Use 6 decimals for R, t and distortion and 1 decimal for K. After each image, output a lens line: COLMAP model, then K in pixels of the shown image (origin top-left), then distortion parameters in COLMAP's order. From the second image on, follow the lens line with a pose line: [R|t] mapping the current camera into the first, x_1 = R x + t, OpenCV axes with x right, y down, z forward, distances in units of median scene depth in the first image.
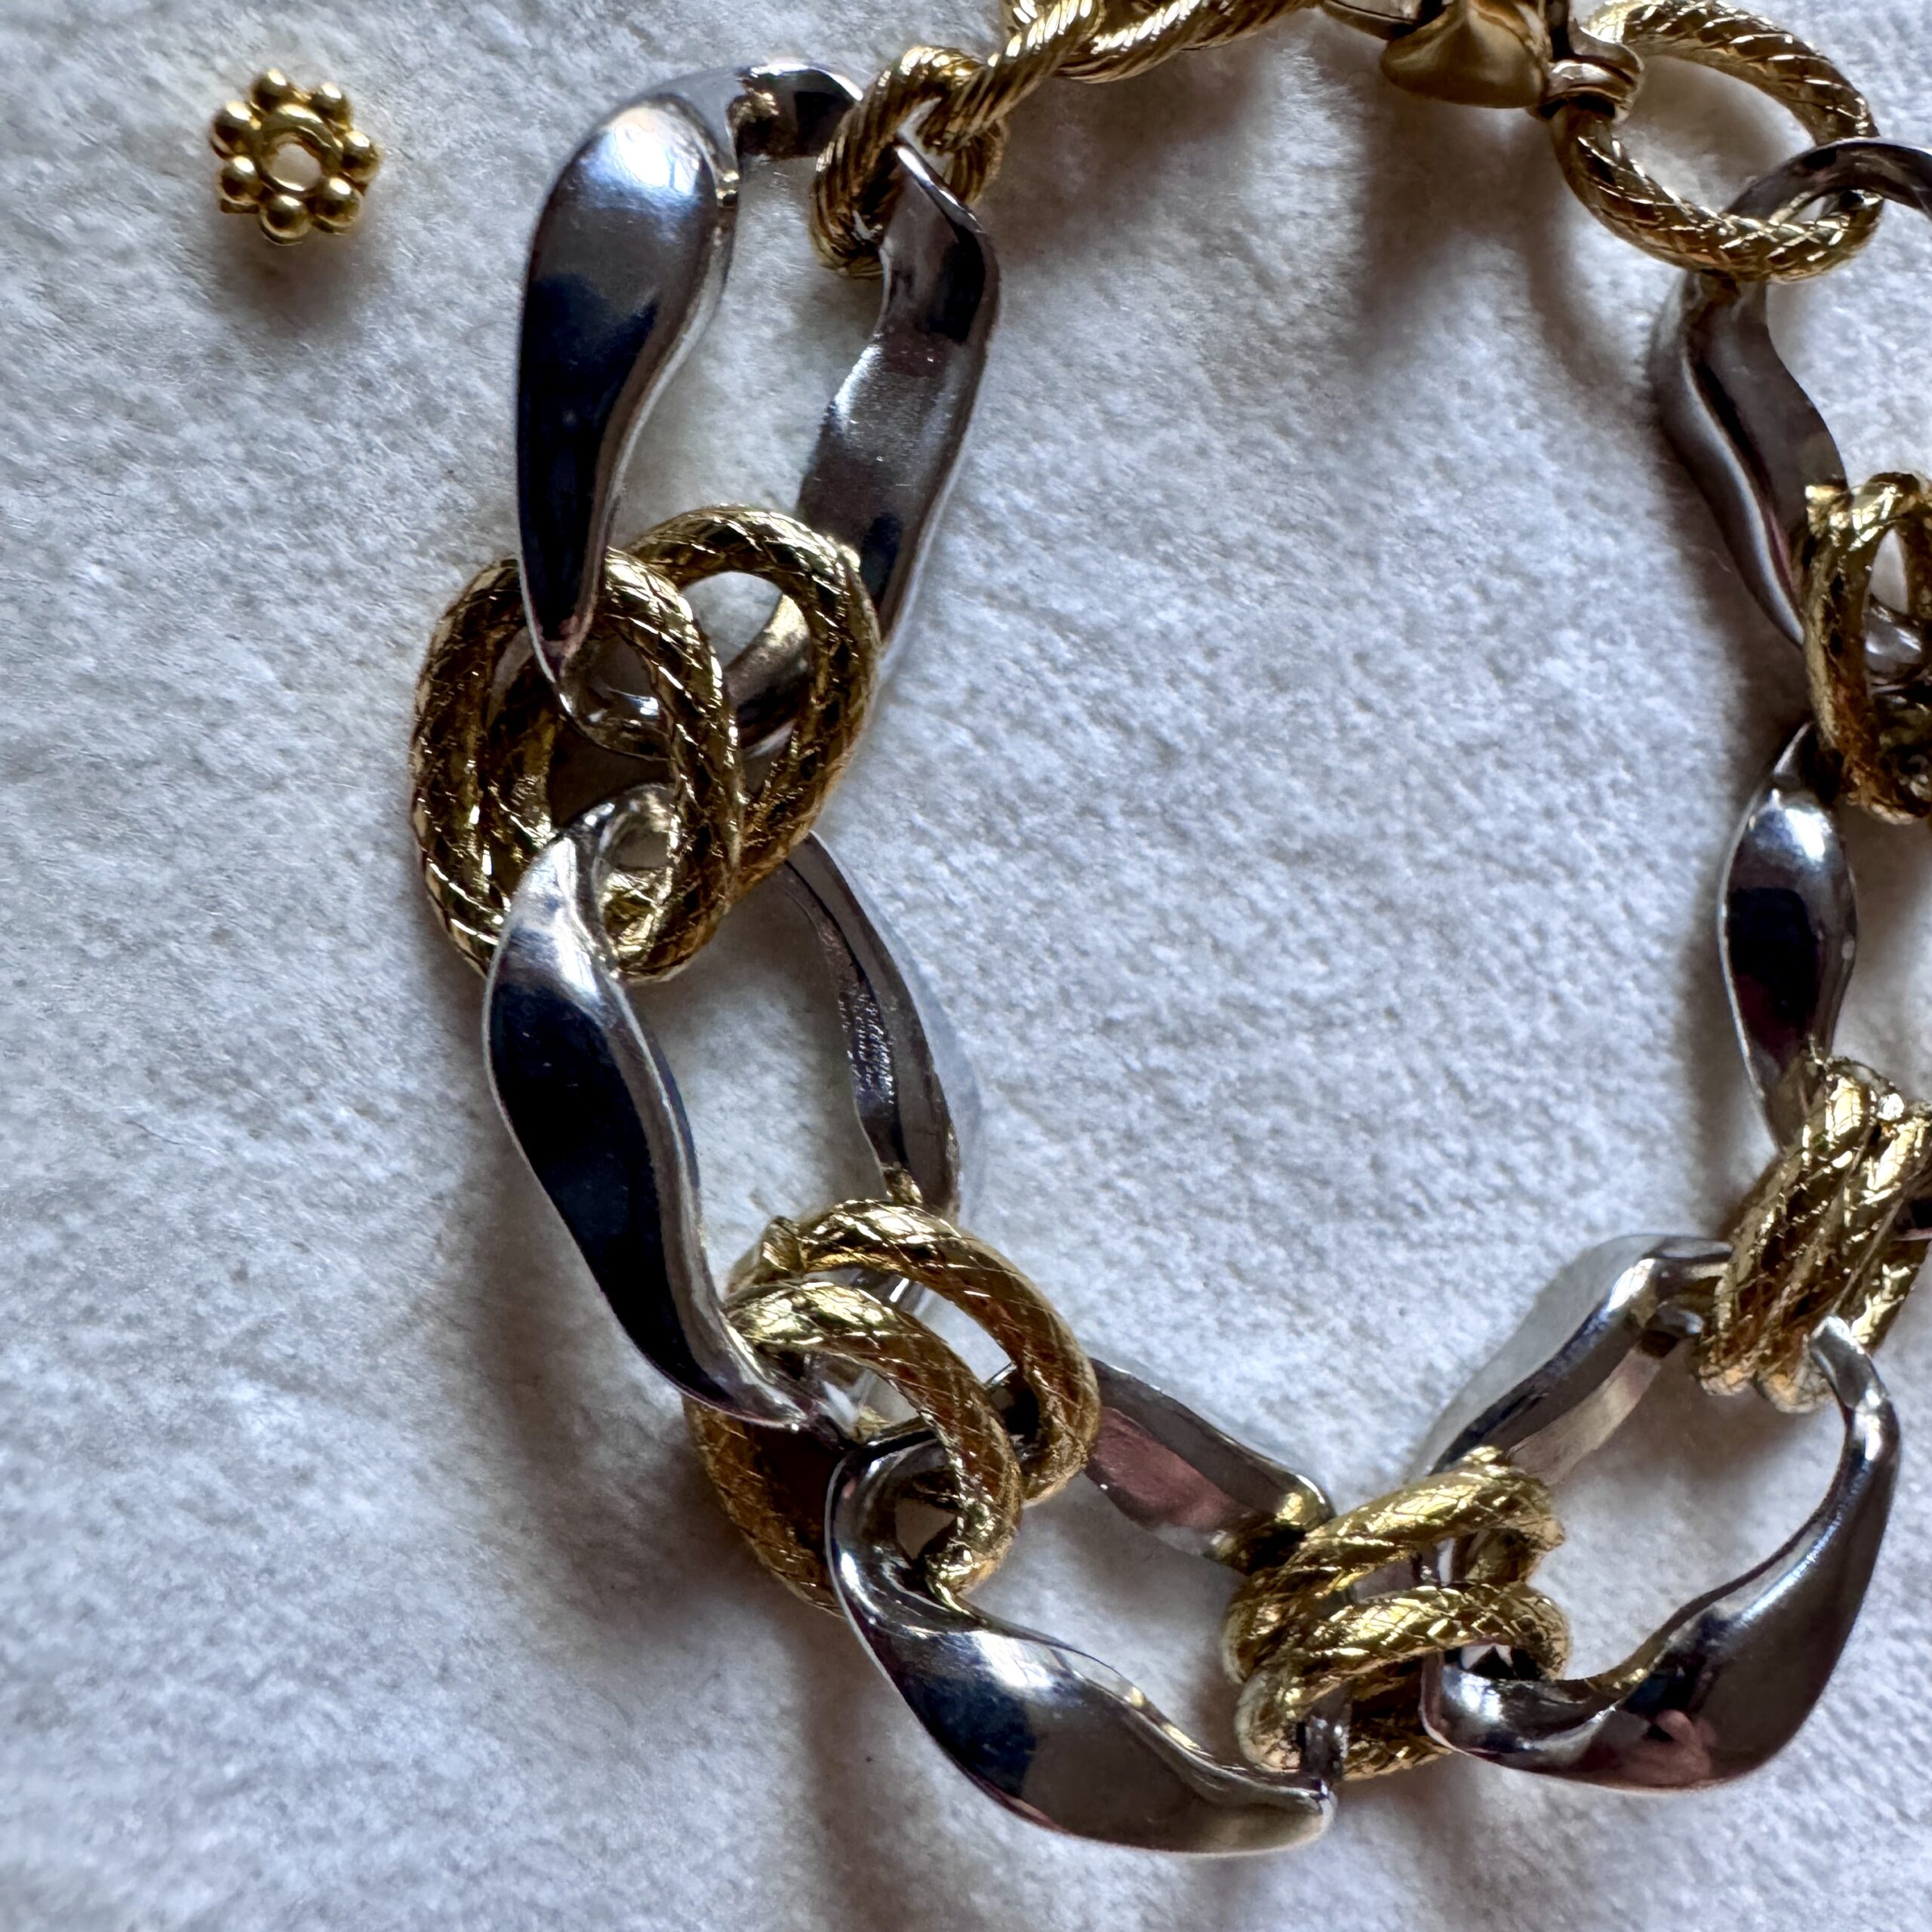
lens RADIAL K [[1868.4, 0, 972.6], [0, 1868.4, 822.3], [0, 0, 1]] dist [-0.009857, -0.003226]
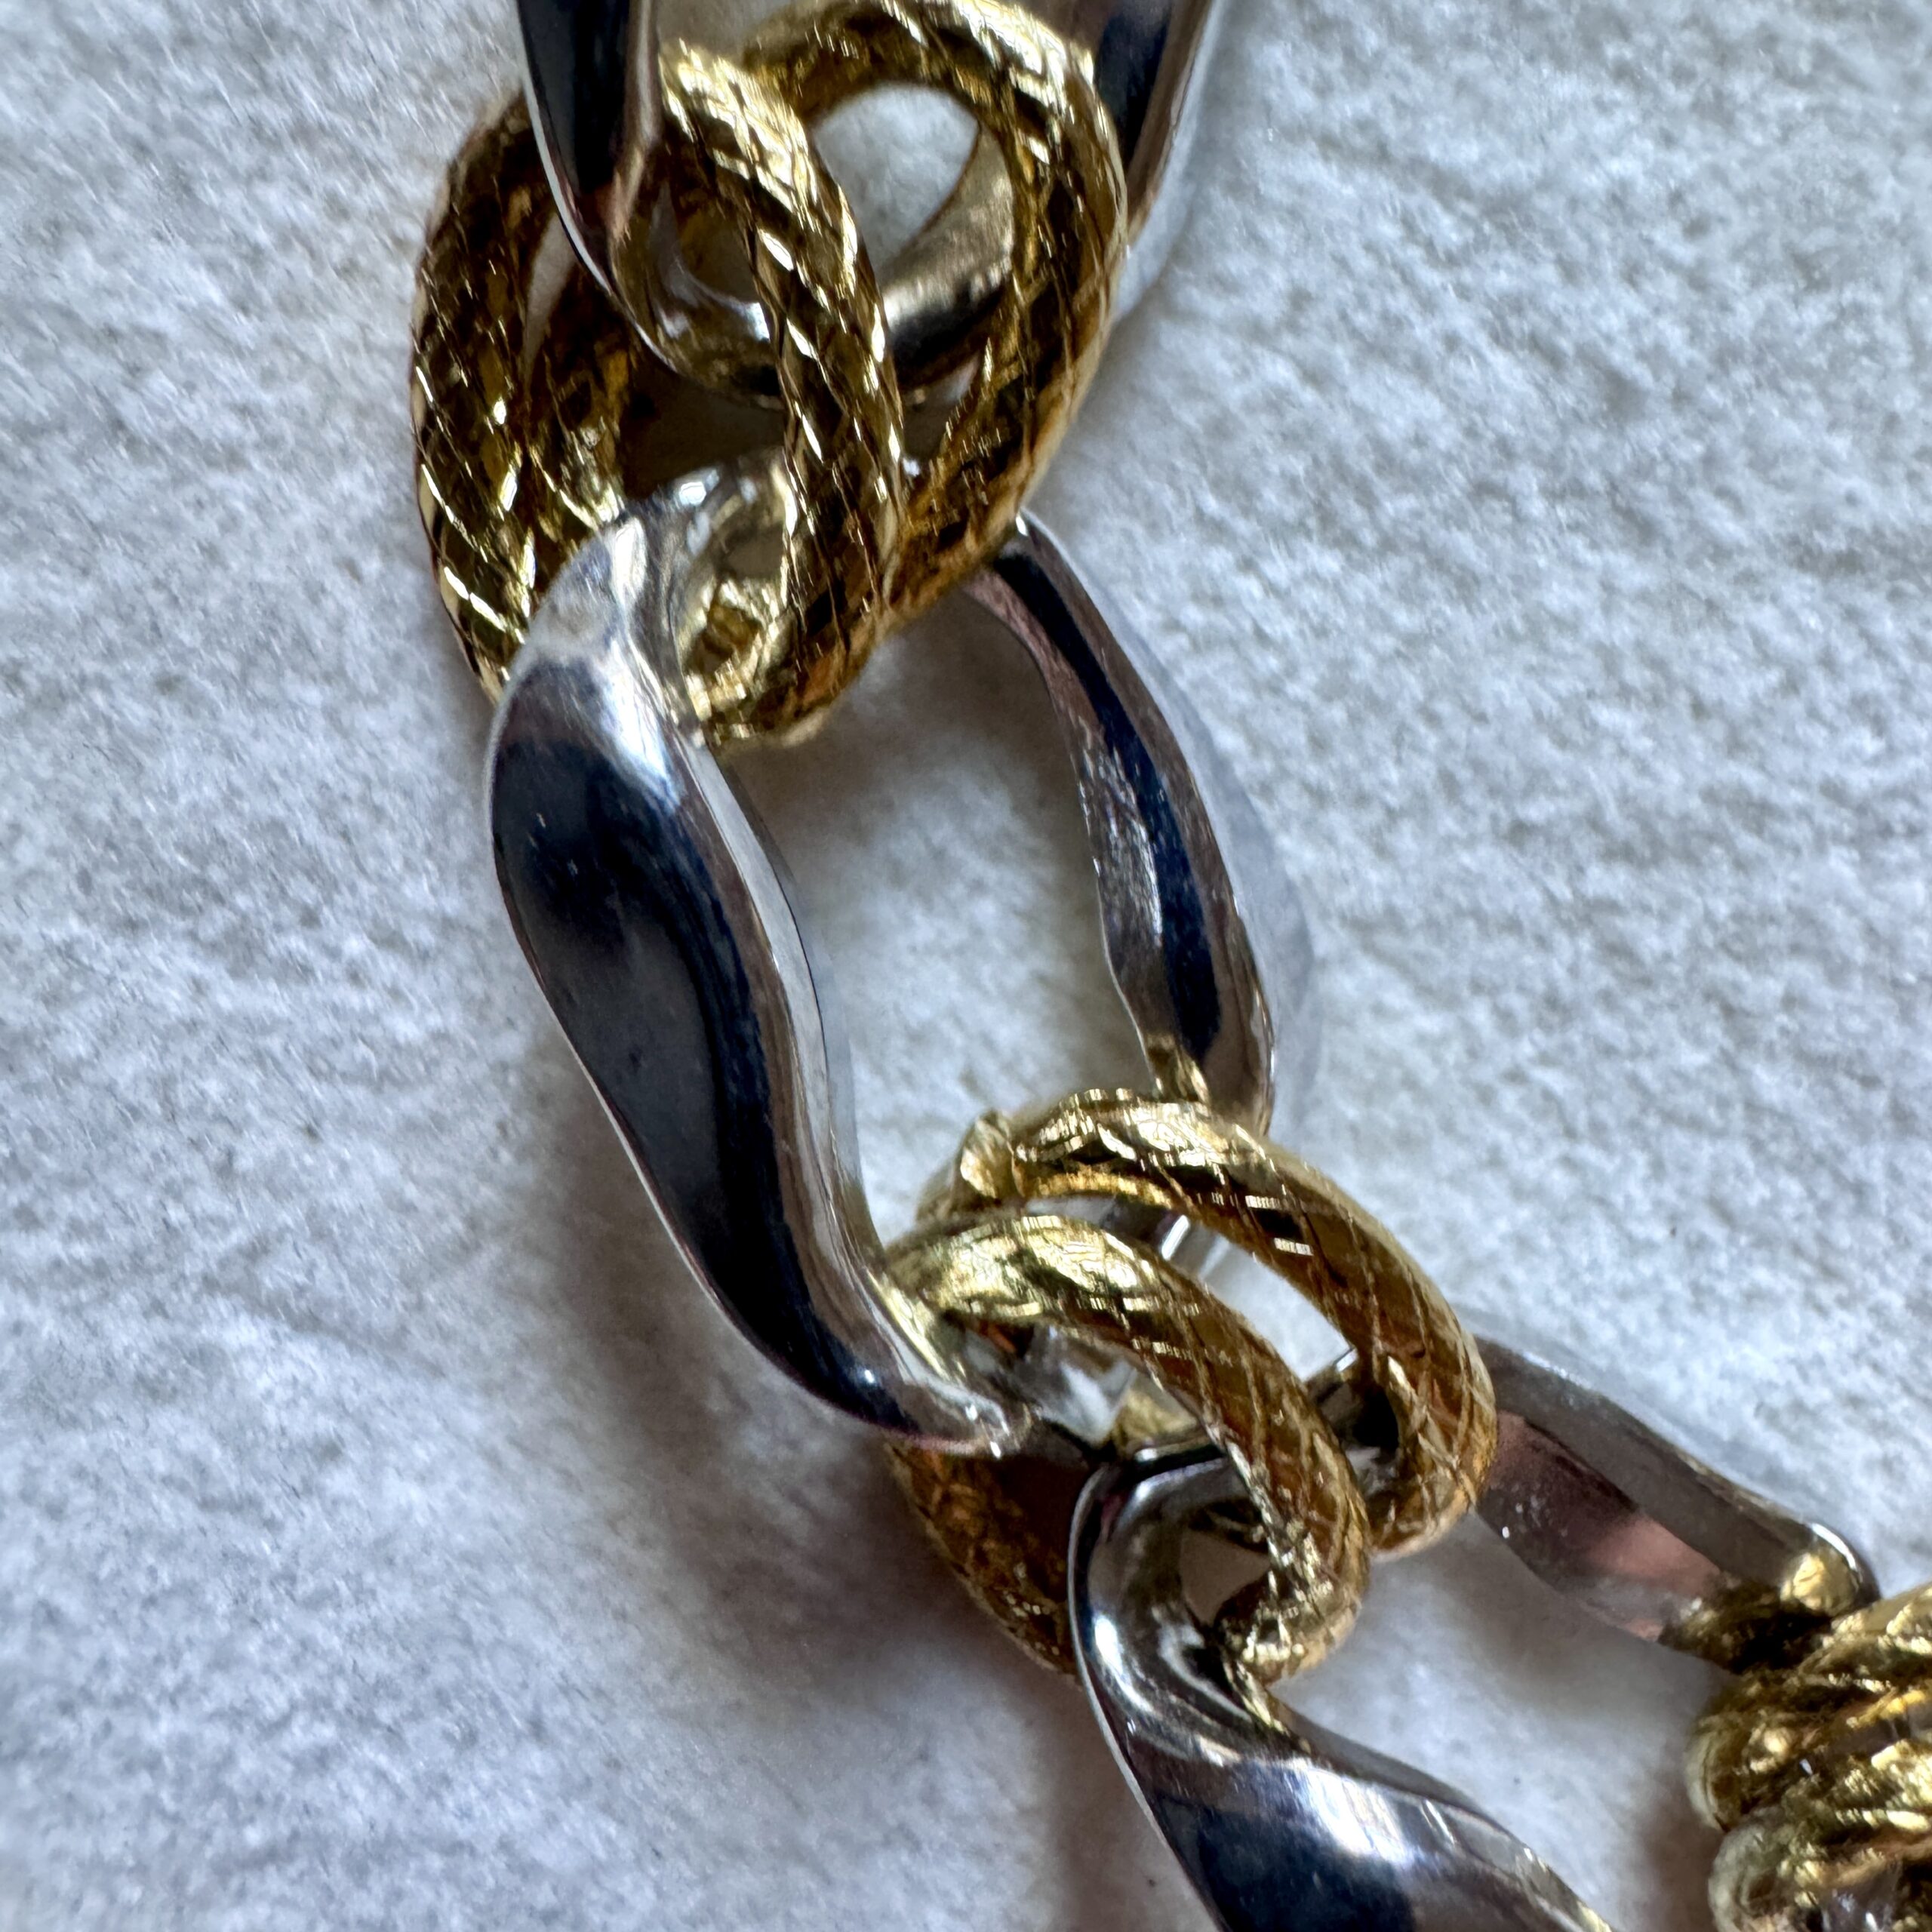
lens RADIAL K [[1868.4, 0, 972.6], [0, 1868.4, 822.3], [0, 0, 1]] dist [-0.009857, -0.003226]
pose [[0.974860, 0.002450, -0.222803, 0.035449], [0.014914, 0.996979, 0.076221, 0.058756], [0.222316, -0.077628, 0.971879, 0.364389]]
